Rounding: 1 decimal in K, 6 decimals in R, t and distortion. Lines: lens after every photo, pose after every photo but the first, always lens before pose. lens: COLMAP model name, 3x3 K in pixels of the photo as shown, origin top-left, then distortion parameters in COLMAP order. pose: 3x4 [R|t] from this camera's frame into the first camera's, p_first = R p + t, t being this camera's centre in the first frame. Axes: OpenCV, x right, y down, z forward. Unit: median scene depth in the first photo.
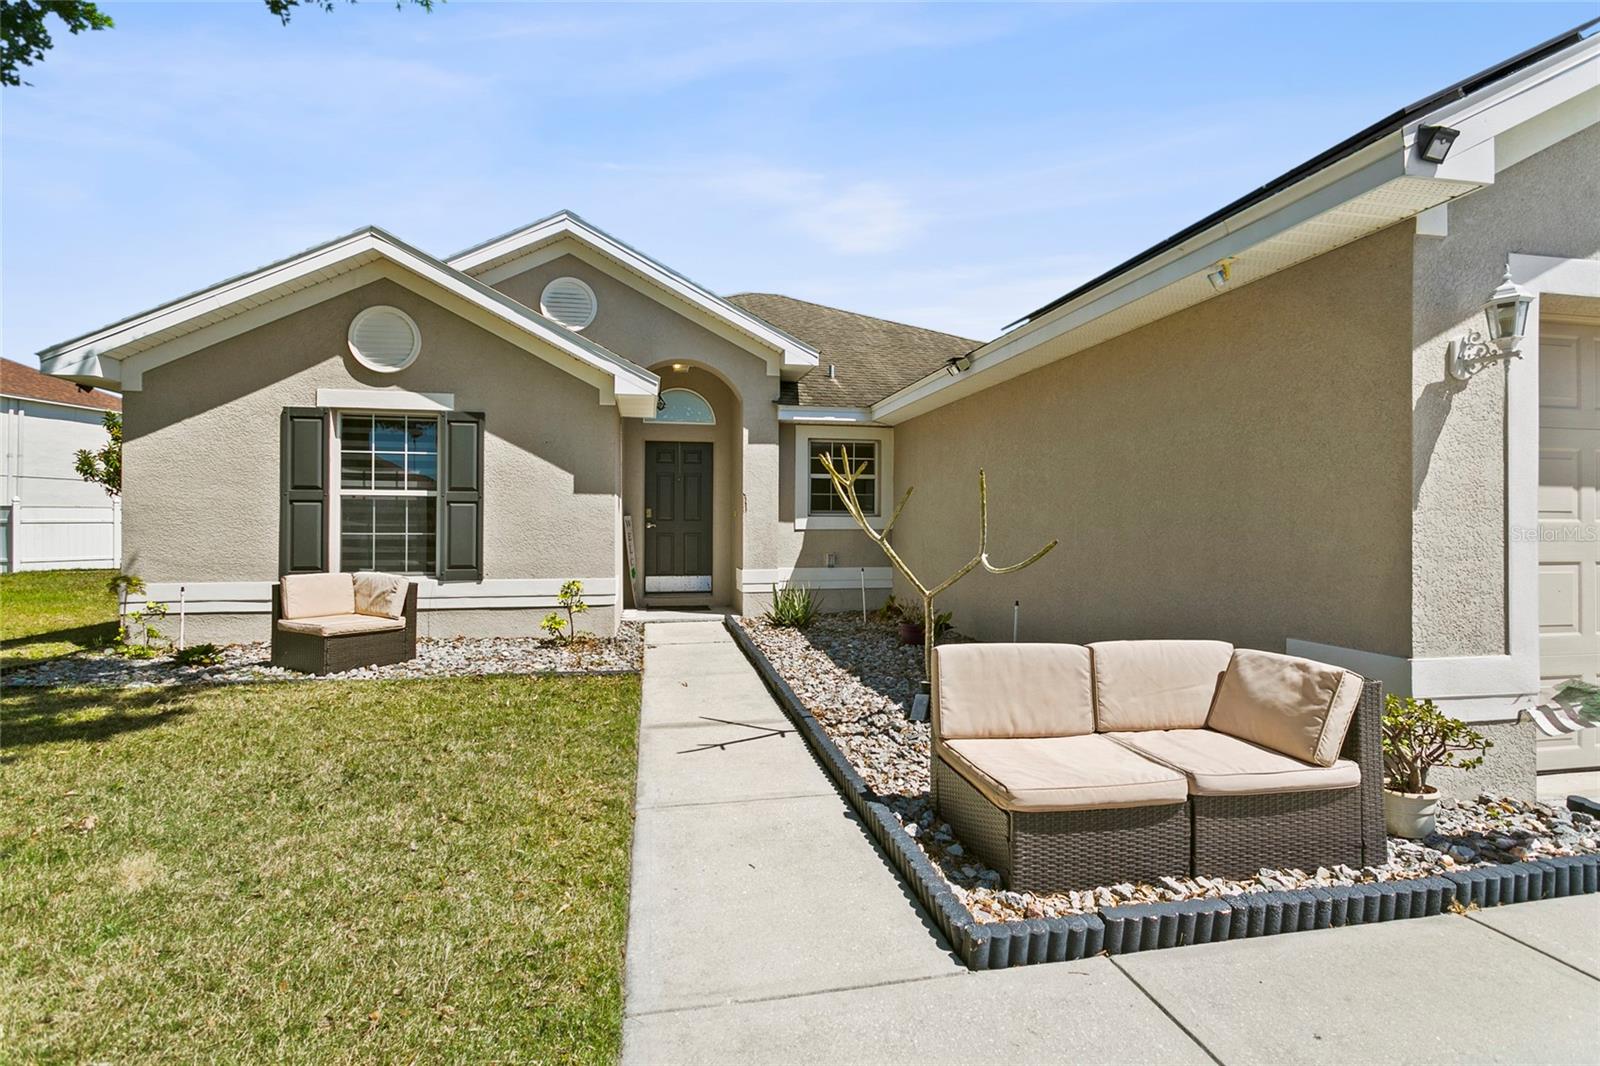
lens RADIAL K [[759.3, 0, 793.9], [0, 759.3, 522.8], [0, 0, 1]] dist [-0.002458, 0.004056]
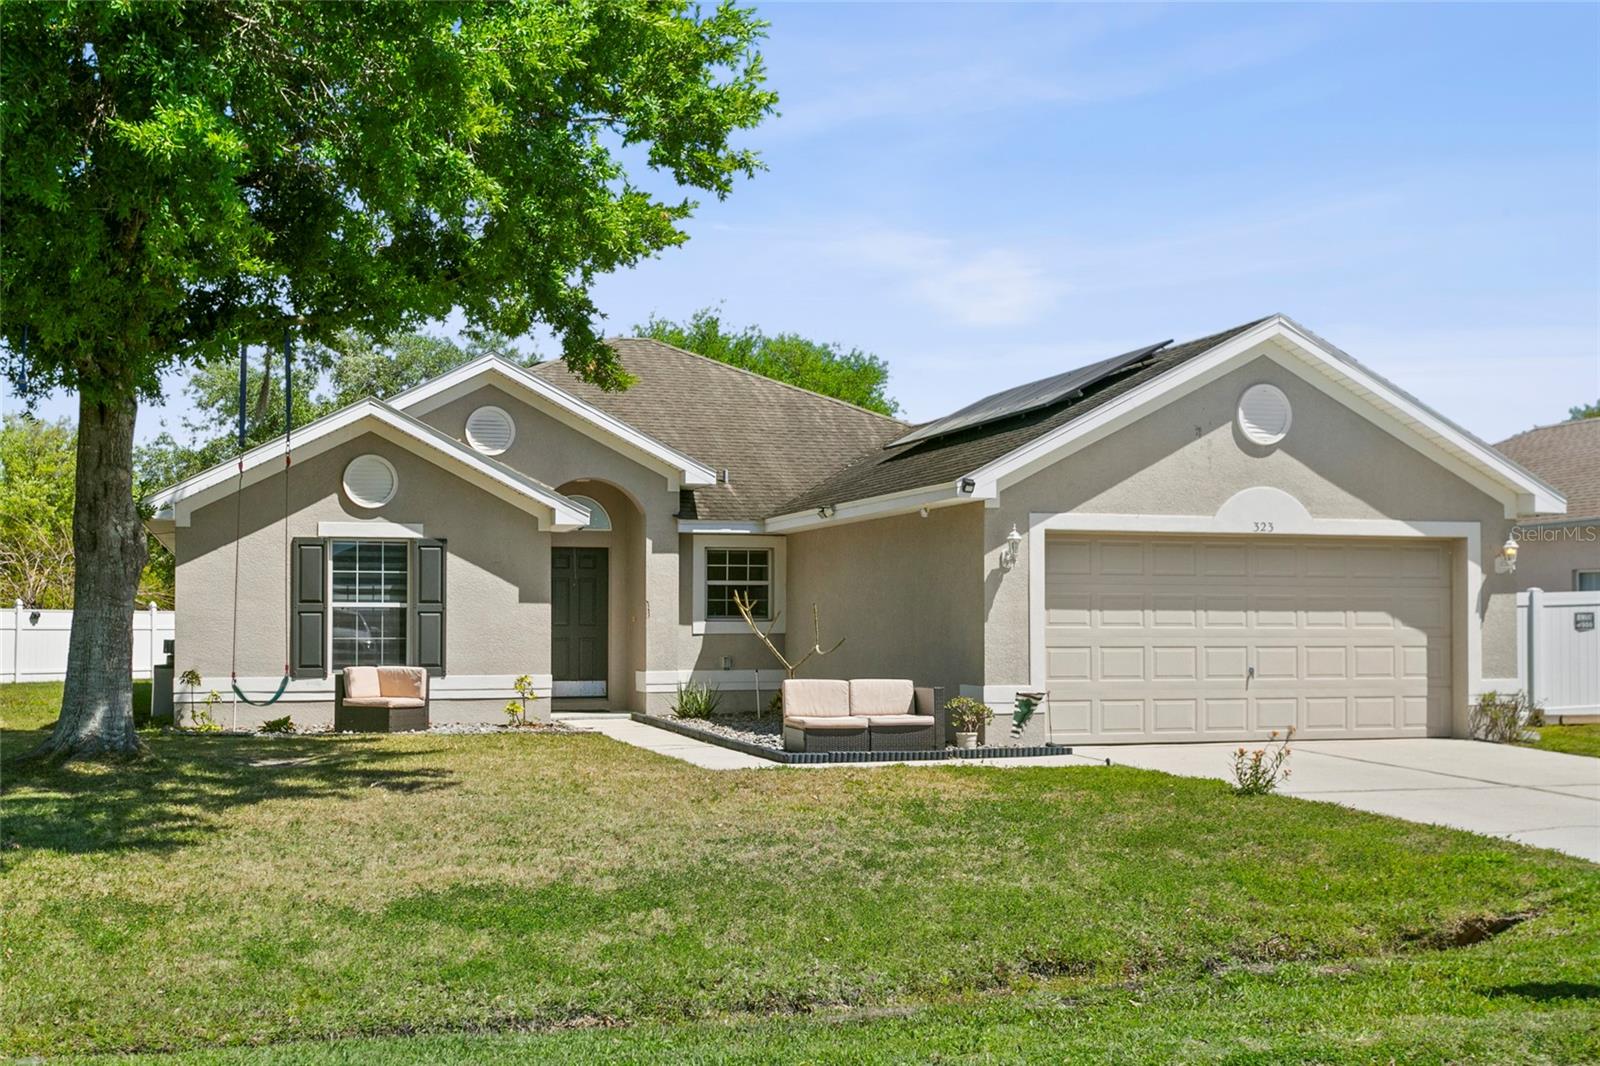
lens RADIAL K [[1791.5, 0, 794.0], [0, 1791.5, 542.6], [0, 0, 1]] dist [0.013711, 0.000000]
pose [[0.994223, 0.000599, 0.107336, -0.158674], [0.004038, 0.999068, -0.042979, -0.012538], [-0.107261, 0.043164, 0.993293, -1.878735]]
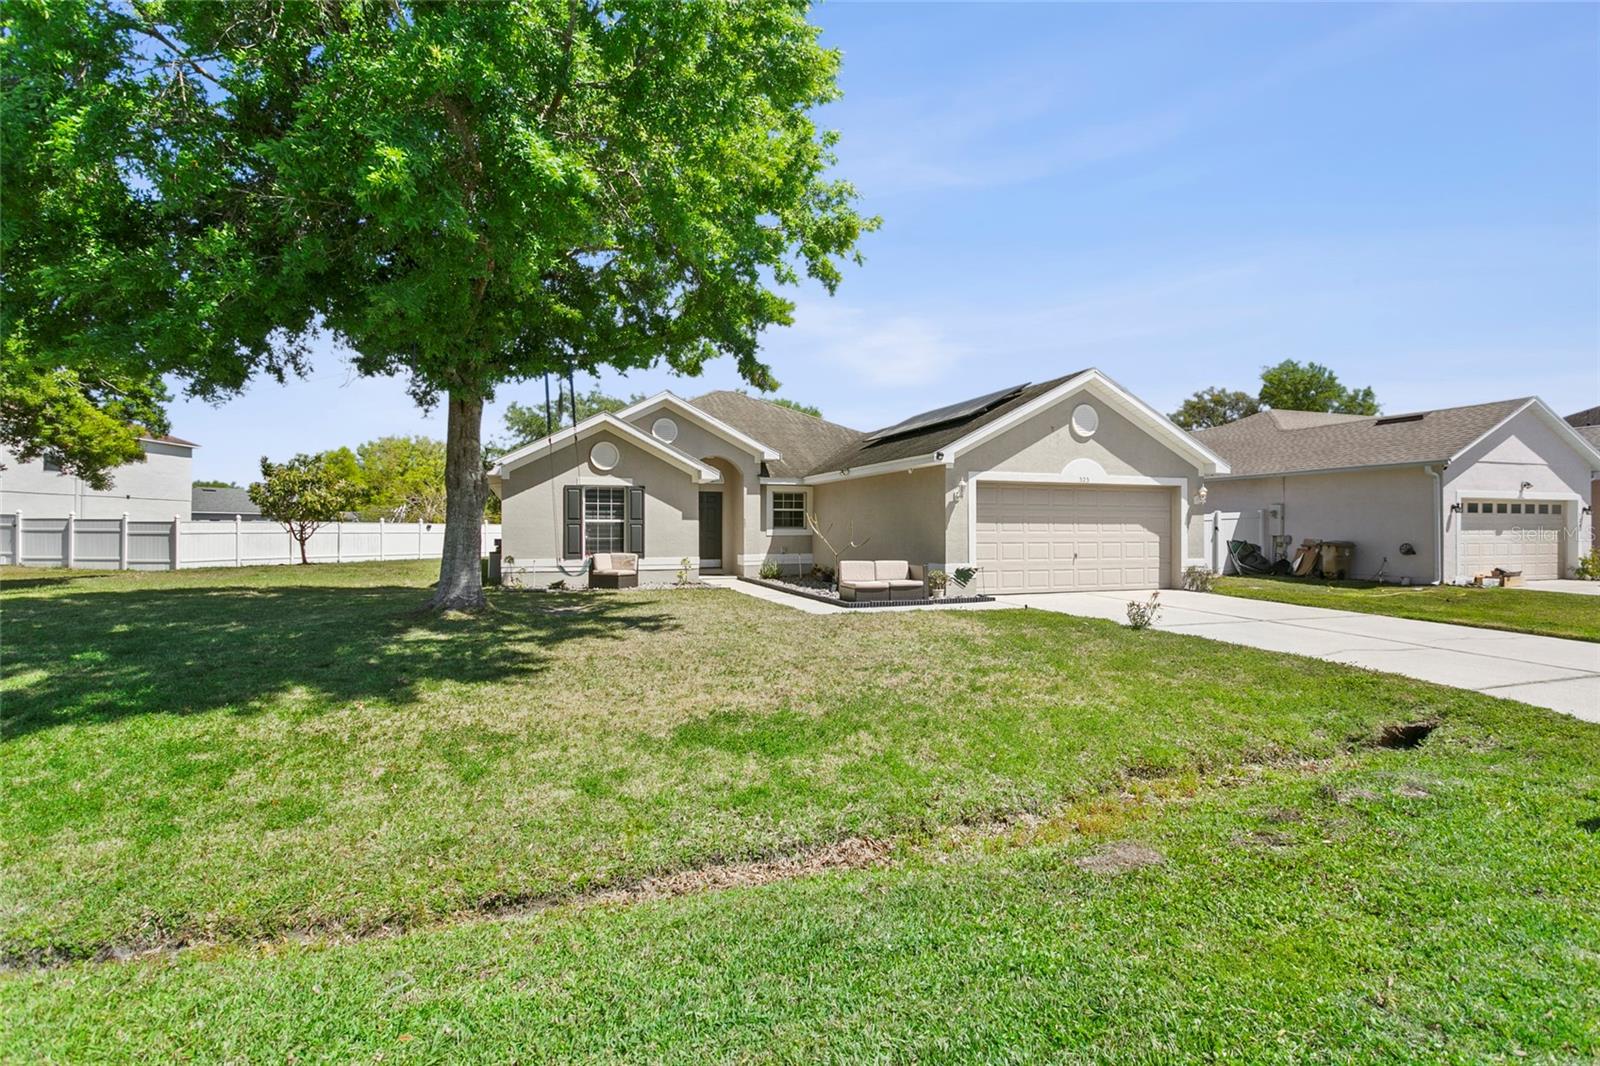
lens RADIAL K [[759.3, 0, 797.5], [0, 759.3, 507.2], [0, 0, 1]] dist [-0.002458, 0.004056]
pose [[0.987602, -0.000018, 0.156978, -0.304705], [0.004346, 0.999620, -0.027225, -0.014658], [-0.156918, 0.027570, 0.987227, -1.345847]]
